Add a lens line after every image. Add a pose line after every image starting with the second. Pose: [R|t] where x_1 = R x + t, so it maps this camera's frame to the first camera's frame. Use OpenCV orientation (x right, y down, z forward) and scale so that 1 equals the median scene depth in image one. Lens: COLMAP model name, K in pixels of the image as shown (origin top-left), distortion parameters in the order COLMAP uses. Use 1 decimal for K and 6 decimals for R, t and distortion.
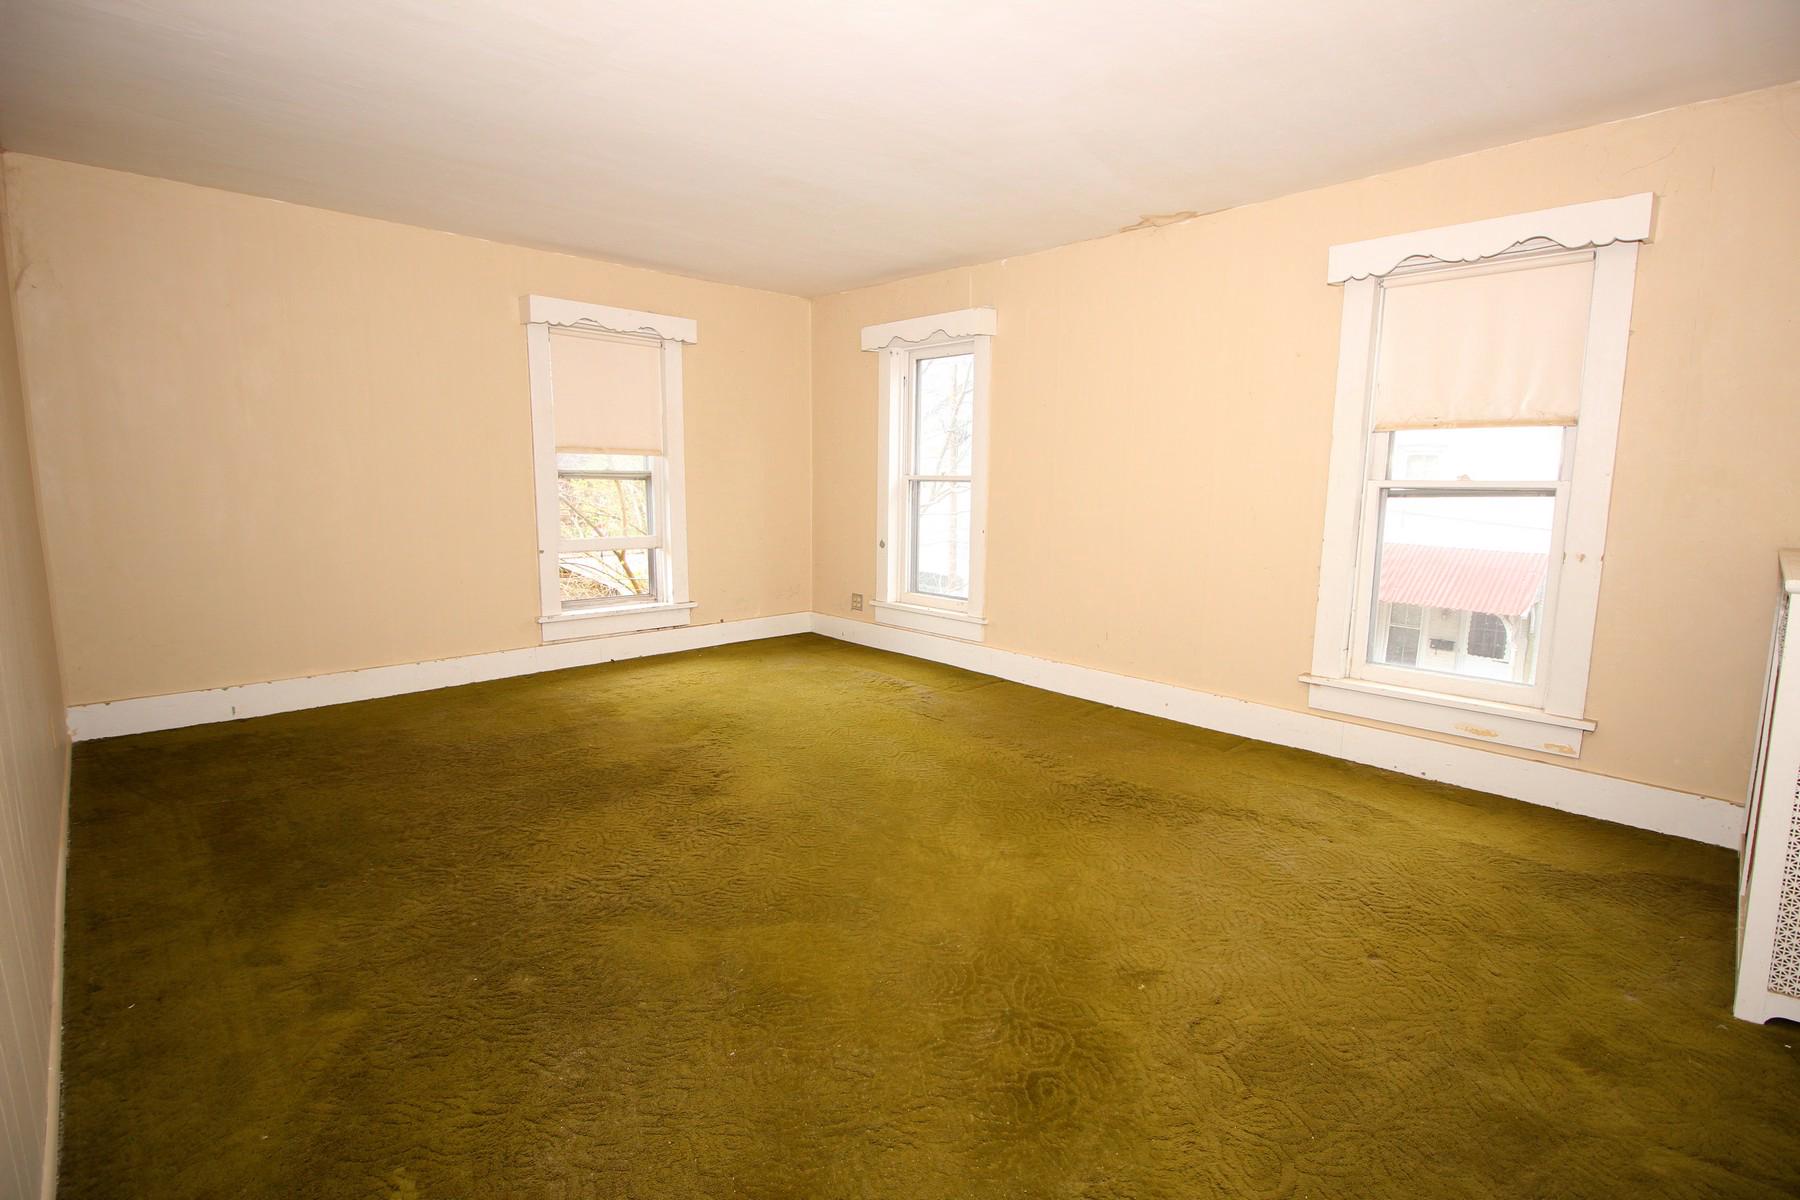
lens RADIAL K [[831.7, 0, 917.7], [0, 831.7, 597.8], [0, 0, 1]] dist [0.002608, -0.012708]
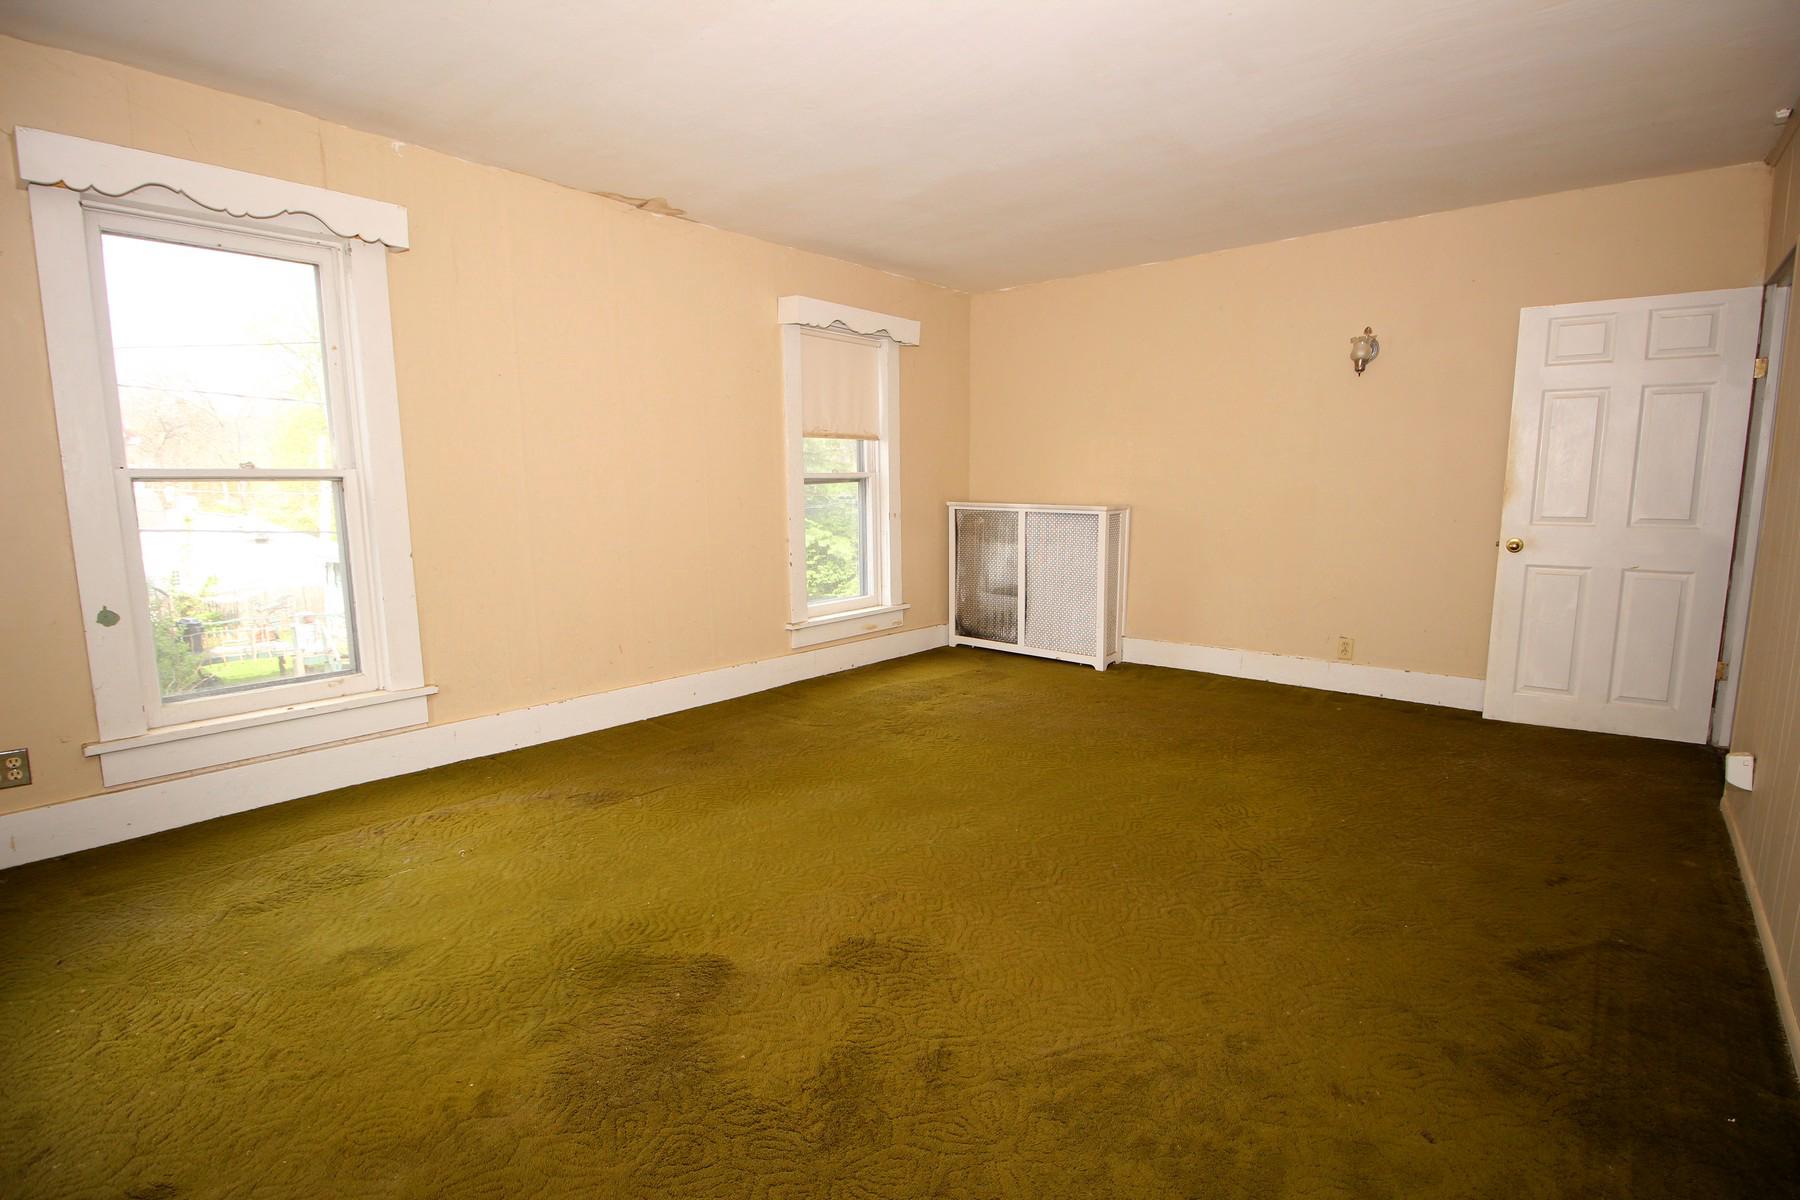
lens RADIAL K [[833.1, 0, 915.2], [0, 833.1, 595.0], [0, 0, 1]] dist [0.001015, -0.012166]
pose [[-0.087929, -0.150532, 0.984687, -0.792500], [0.140992, 0.976683, 0.161898, -0.130416], [-0.986098, 0.153069, -0.064655, 0.867625]]
